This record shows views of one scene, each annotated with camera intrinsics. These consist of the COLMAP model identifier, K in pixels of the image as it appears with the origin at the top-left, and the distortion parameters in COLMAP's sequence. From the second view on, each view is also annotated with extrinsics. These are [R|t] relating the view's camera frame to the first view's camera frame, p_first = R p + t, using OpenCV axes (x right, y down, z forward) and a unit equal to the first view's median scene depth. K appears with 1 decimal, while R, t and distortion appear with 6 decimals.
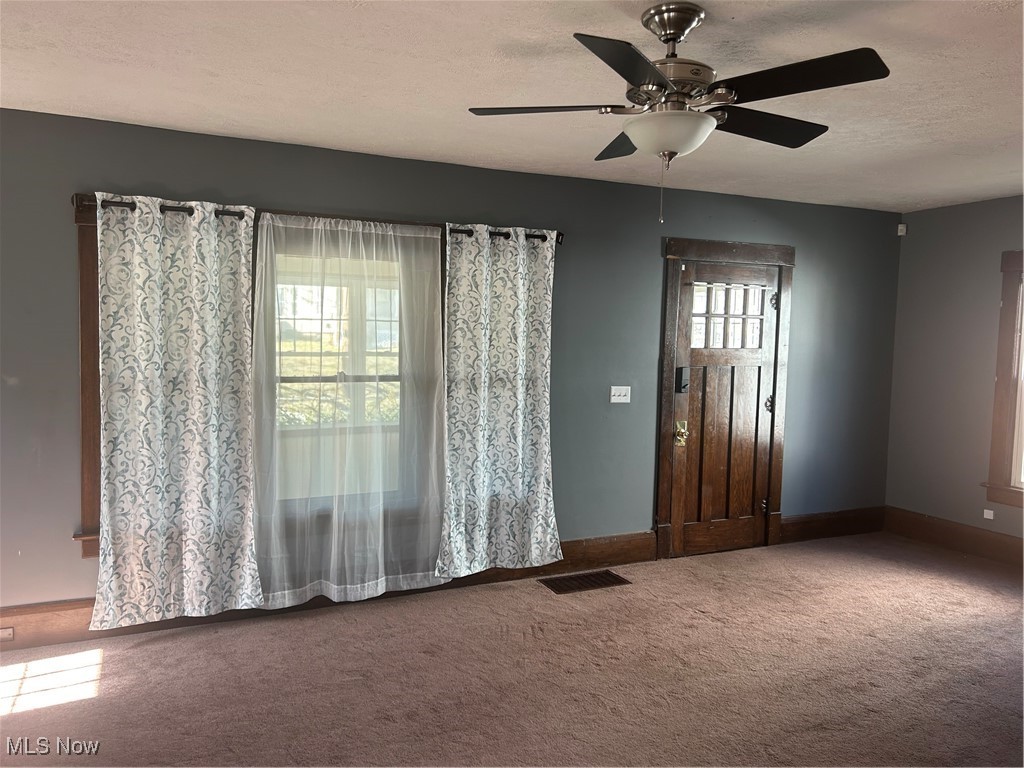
lens RADIAL K [[777.2, 0, 511.2], [0, 777.2, 384.0], [0, 0, 1]] dist [0.067073, 0.000488]
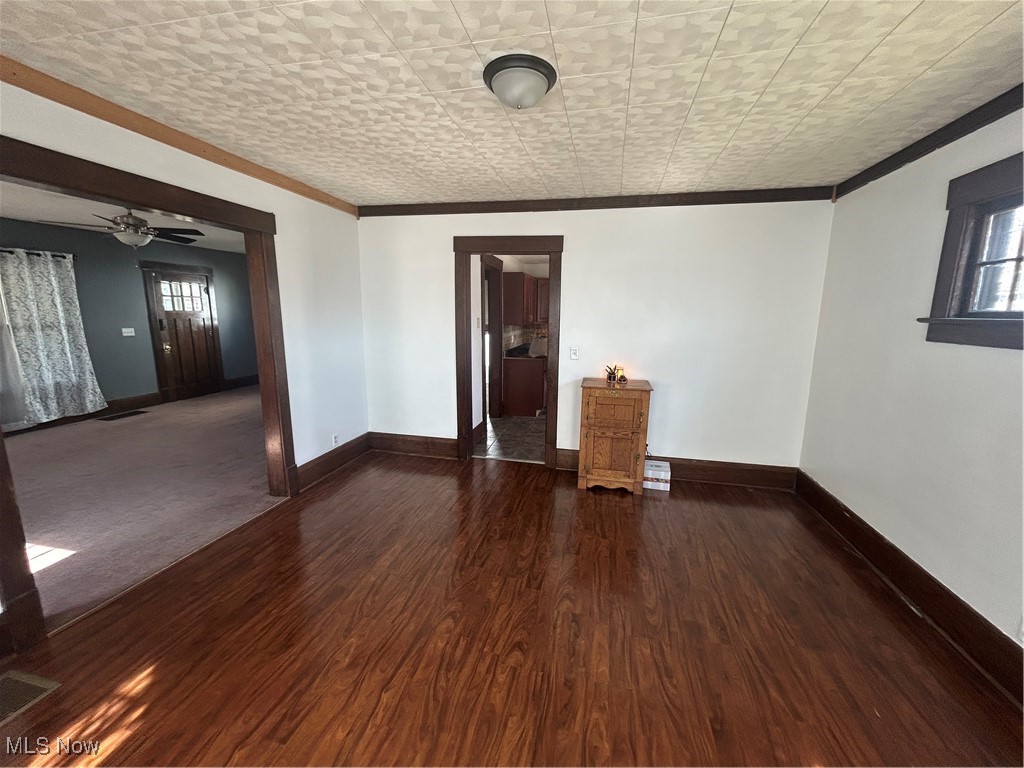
lens RADIAL K [[411.5, 0, 508.1], [0, 411.5, 386.6], [0, 0, 1]] dist [0.000604, -0.001125]
pose [[0.638244, -0.154597, 0.754152, -0.082109], [0.061634, 0.986745, 0.150116, 0.062237], [-0.767363, -0.049329, 0.639312, -0.625789]]
